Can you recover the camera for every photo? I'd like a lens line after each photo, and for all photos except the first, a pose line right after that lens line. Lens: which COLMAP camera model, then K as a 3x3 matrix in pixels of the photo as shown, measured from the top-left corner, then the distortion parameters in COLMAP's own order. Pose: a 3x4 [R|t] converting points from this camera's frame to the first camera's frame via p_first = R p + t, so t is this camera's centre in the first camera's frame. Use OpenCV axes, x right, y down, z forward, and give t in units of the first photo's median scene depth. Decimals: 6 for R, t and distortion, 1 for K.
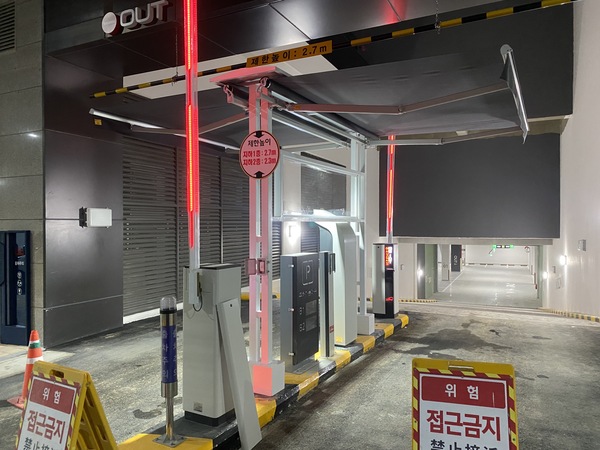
lens RADIAL K [[459.0, 0, 300.0], [0, 459.0, 225.0], [0, 0, 1]] dist [0.016926, -0.001835]
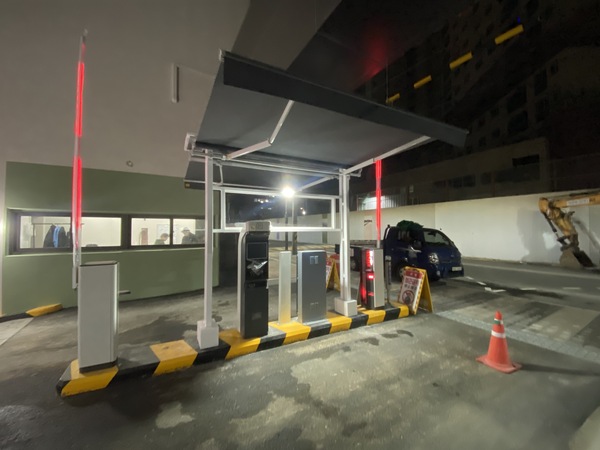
lens RADIAL K [[241.3, 0, 299.4], [0, 241.3, 215.9], [0, 0, 1]] dist [-0.000560, -0.000290]
pose [[-0.837706, 0.038215, 0.544783, -0.395368], [0.007314, 0.998244, -0.058777, -0.012131], [-0.546072, -0.045253, -0.836515, 1.566396]]
